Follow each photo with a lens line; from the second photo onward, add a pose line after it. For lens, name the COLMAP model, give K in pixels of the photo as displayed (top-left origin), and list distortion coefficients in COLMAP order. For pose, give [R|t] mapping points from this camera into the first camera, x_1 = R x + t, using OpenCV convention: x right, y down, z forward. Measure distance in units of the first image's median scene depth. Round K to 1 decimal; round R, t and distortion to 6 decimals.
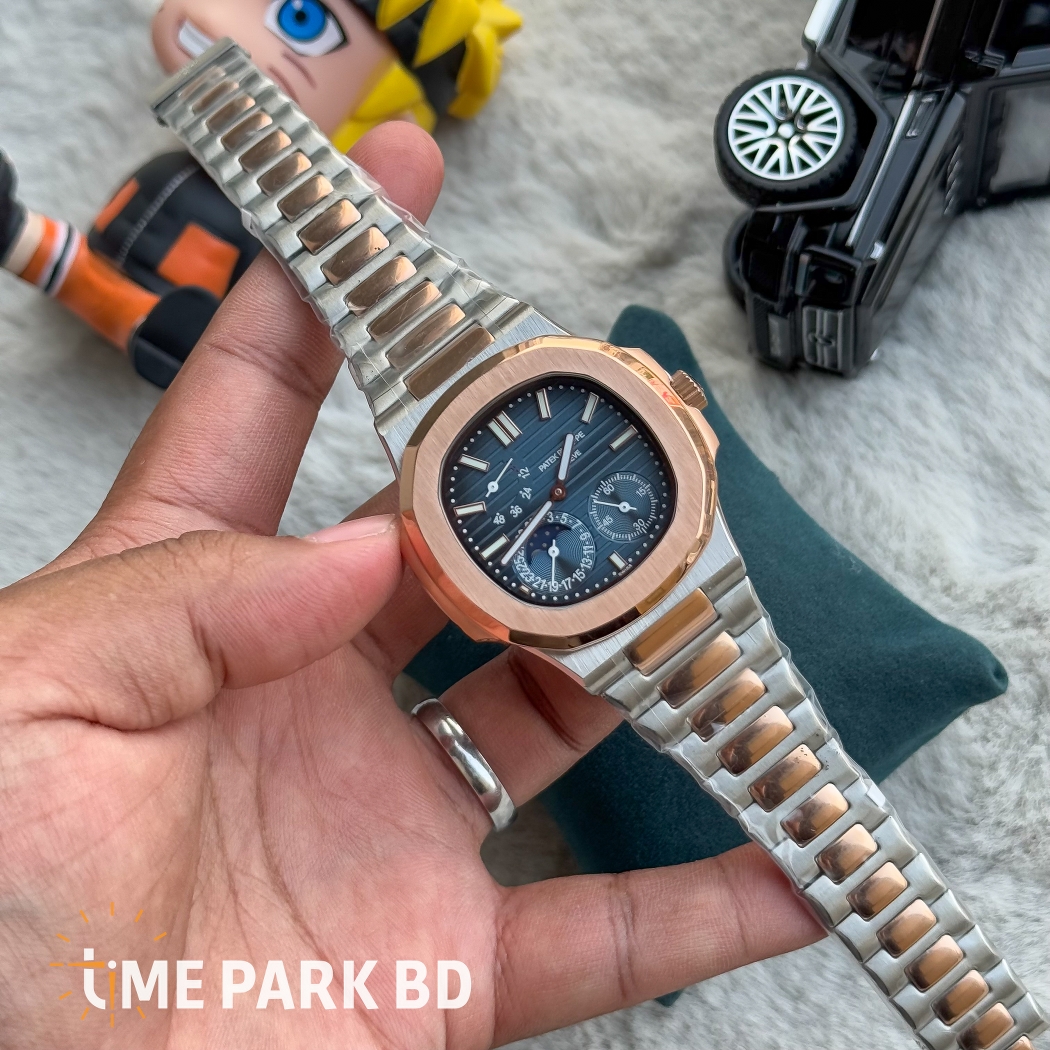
lens RADIAL K [[1966.8, 0, 520.6], [0, 1966.8, 525.8], [0, 0, 1]] dist [0.100982, 0.000000]
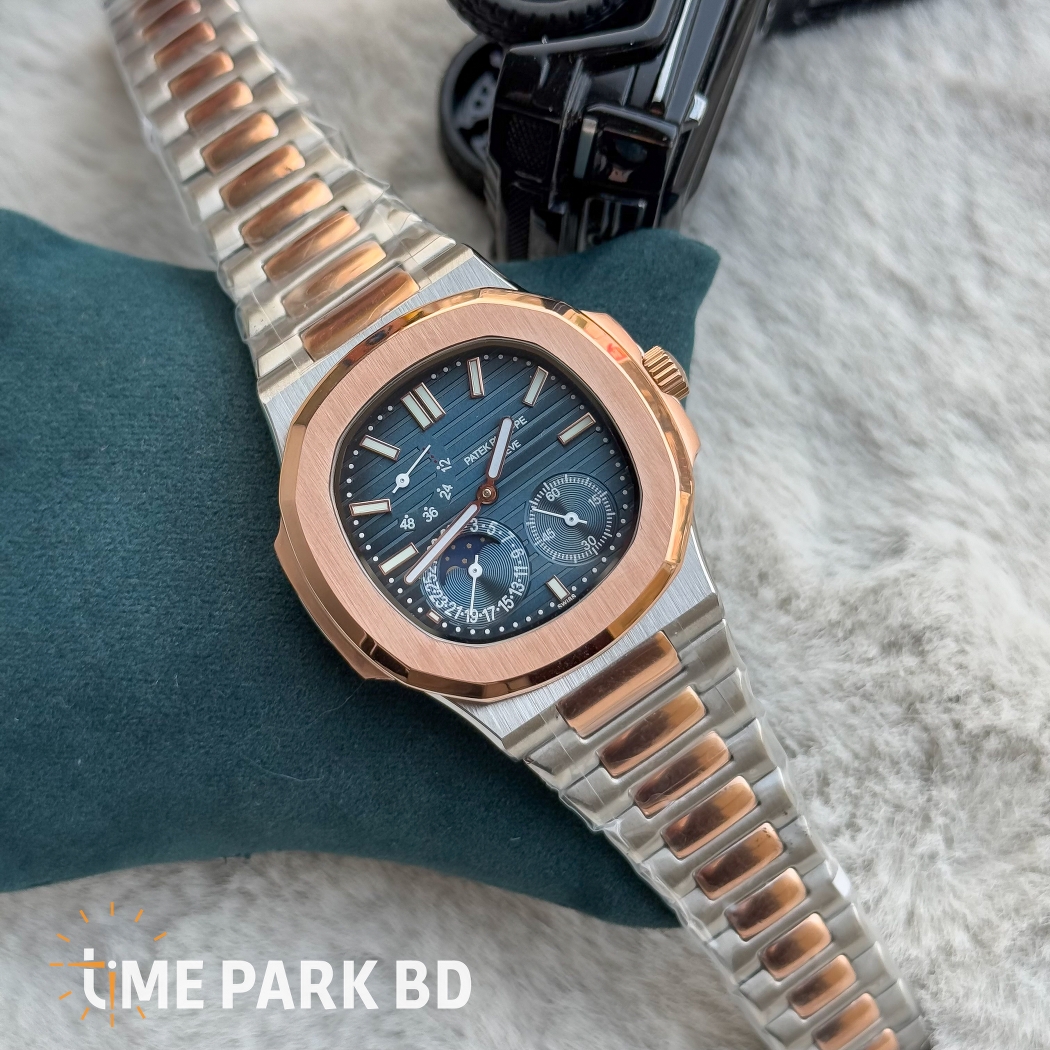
lens RADIAL K [[1966.8, 0, 520.6], [0, 1966.8, 528.1], [0, 0, 1]] dist [0.100982, 0.000000]
pose [[0.997403, 0.071258, 0.010508, 0.025128], [-0.071343, 0.997420, 0.007961, -0.010646], [-0.009914, -0.008690, 0.999913, 0.233587]]
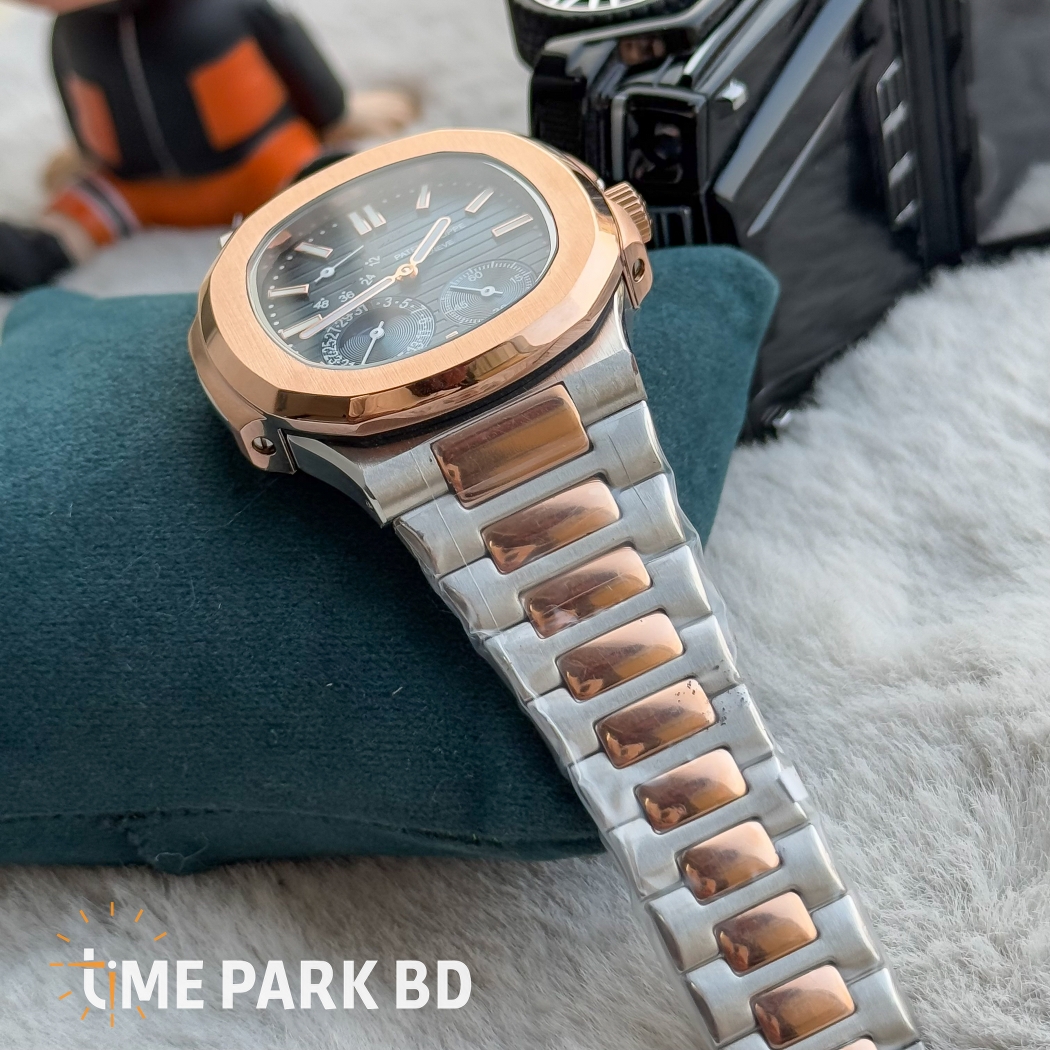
lens RADIAL K [[2645.8, 0, 530.2], [0, 2645.8, 519.7], [0, 0, 1]] dist [0.136679, 0.000000]
pose [[0.944964, 0.056772, -0.322210, 0.377591], [-0.241166, 0.786379, -0.568725, 0.591020], [0.221091, 0.615131, 0.756791, 0.332687]]
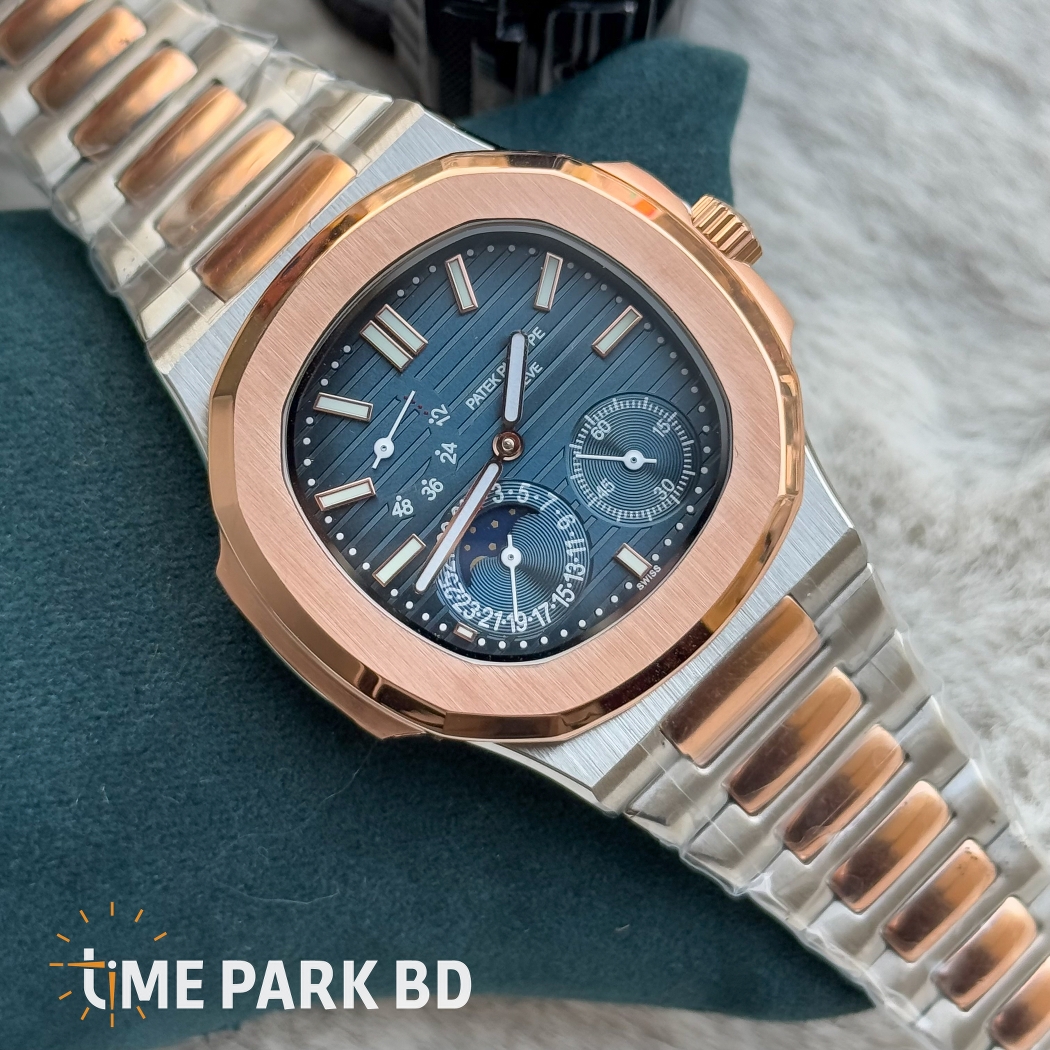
lens RADIAL K [[2645.8, 0, 526.2], [0, 2645.8, 527.5], [0, 0, 1]] dist [0.136679, 0.000000]
pose [[0.992248, -0.107283, 0.062719, -0.023111], [0.106897, 0.994225, 0.009482, -0.001169], [-0.063374, -0.002704, 0.997986, 0.284662]]
